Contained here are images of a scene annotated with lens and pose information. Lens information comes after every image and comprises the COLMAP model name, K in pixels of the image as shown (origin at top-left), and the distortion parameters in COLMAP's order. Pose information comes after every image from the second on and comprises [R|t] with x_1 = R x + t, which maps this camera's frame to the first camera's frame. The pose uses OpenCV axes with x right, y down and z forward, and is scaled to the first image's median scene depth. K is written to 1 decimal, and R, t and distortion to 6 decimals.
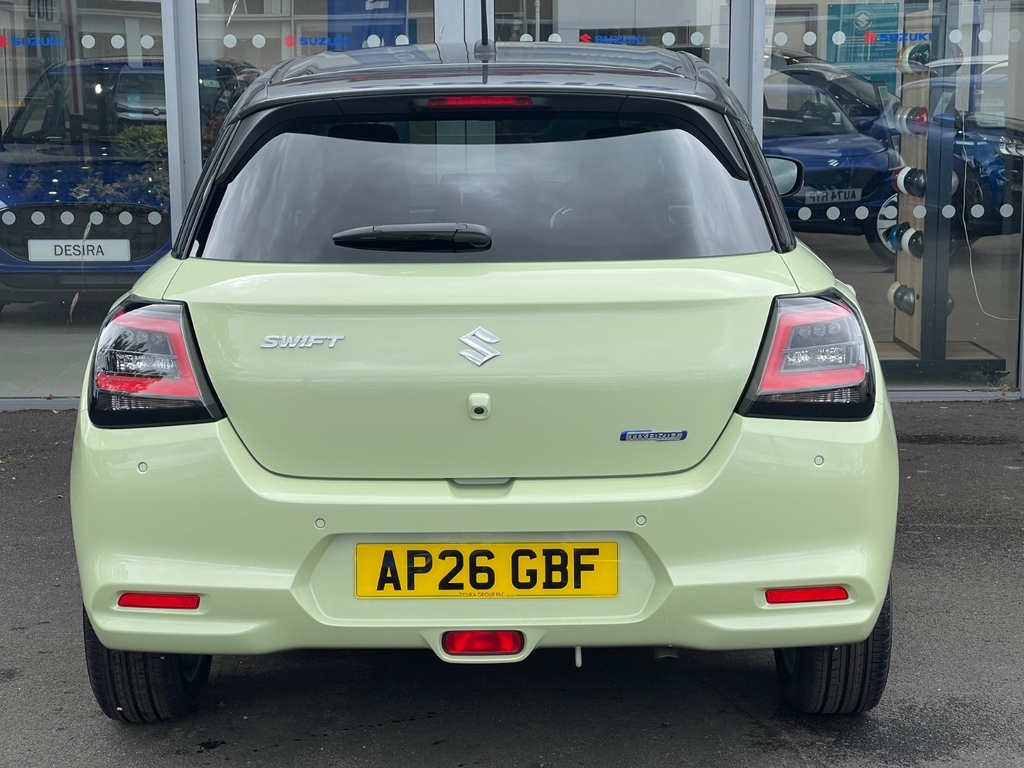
lens RADIAL K [[2023.0, 0, 529.3], [0, 2023.0, 379.9], [0, 0, 1]] dist [0.403394, -1.564159]
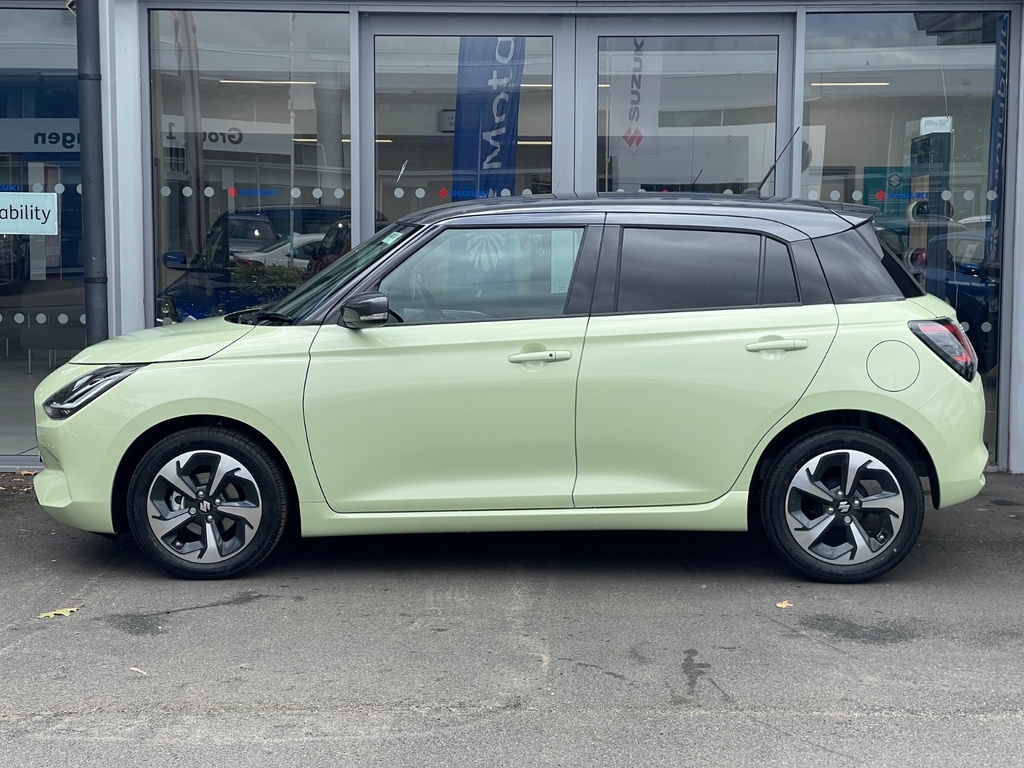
lens RADIAL K [[2028.8, 0, 510.7], [0, 2028.8, 398.9], [0, 0, 1]] dist [0.319800, -0.681084]
pose [[0.999349, 0.015870, -0.032410, -0.026285], [-0.017913, 0.997804, -0.063767, 0.049944], [0.031327, 0.064306, 0.997438, -0.298510]]
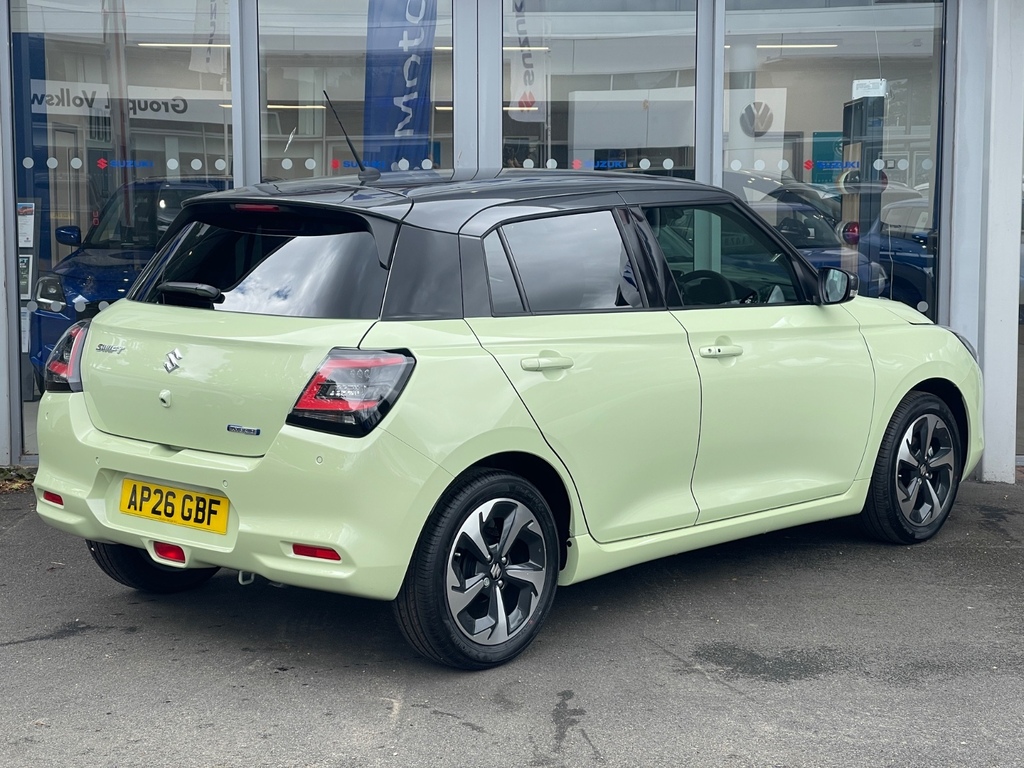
lens RADIAL K [[2020.9, 0, 512.0], [0, 2020.9, 384.0], [0, 0, 1]] dist [0.356431, -0.920990]
pose [[0.999792, 0.008639, -0.018488, 0.011652], [-0.009631, 0.998479, -0.054282, 0.029709], [0.017991, 0.054449, 0.998354, -0.196796]]
